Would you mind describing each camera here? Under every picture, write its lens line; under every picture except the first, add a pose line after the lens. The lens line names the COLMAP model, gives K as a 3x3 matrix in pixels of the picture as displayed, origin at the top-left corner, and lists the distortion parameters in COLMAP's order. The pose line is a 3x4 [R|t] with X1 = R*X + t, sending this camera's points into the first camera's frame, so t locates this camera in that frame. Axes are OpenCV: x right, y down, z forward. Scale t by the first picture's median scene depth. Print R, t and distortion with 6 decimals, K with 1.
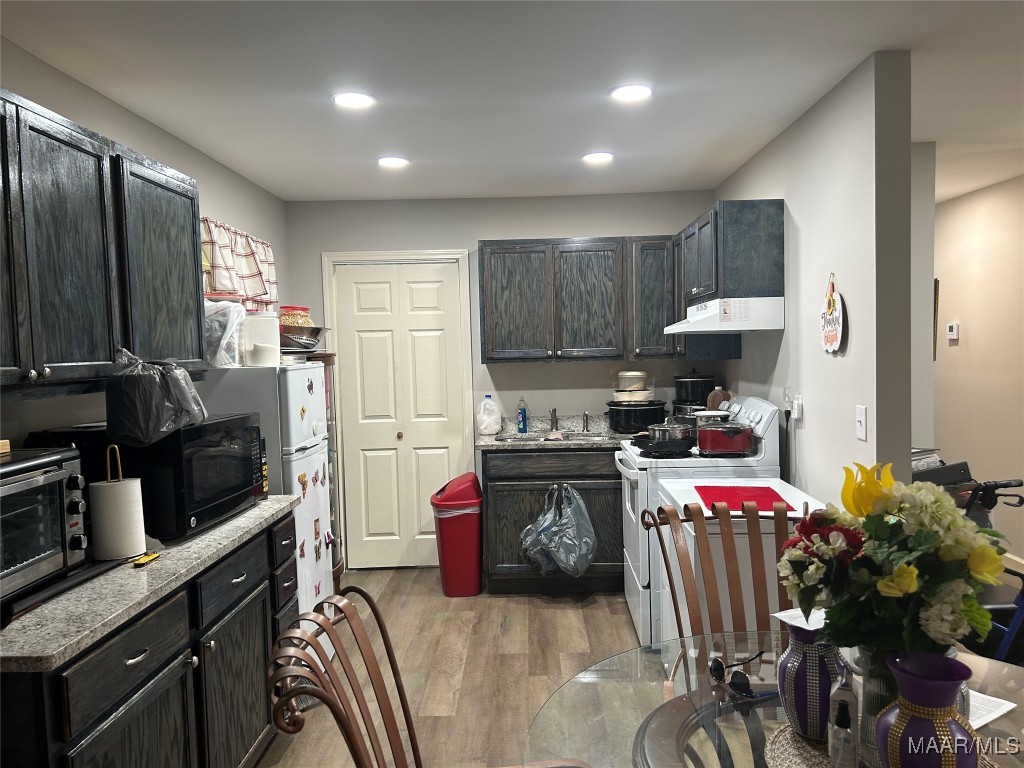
lens RADIAL K [[742.0, 0, 513.6], [0, 742.0, 381.2], [0, 0, 1]] dist [0.073532, -0.100889]
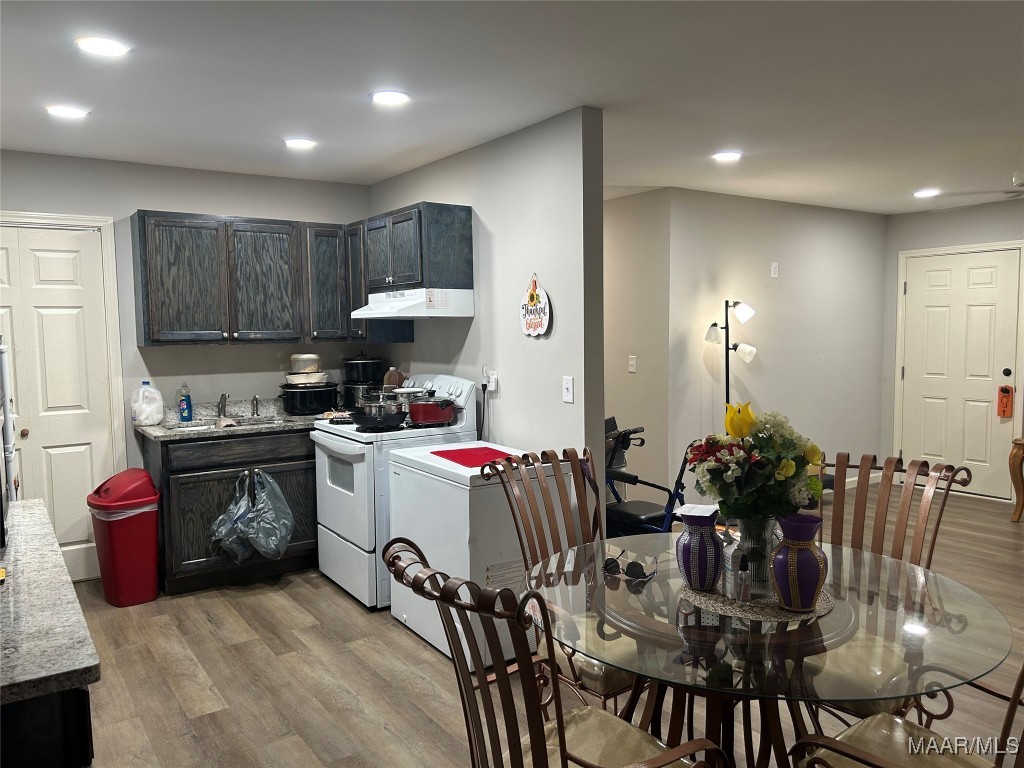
lens RADIAL K [[742.0, 0, 513.6], [0, 742.0, 381.2], [0, 0, 1]] dist [0.073532, -0.100889]
pose [[0.819005, -0.027979, 0.573103, -0.215737], [0.017600, 0.999565, 0.023648, 0.005167], [-0.573516, -0.009281, 0.819142, -0.003094]]
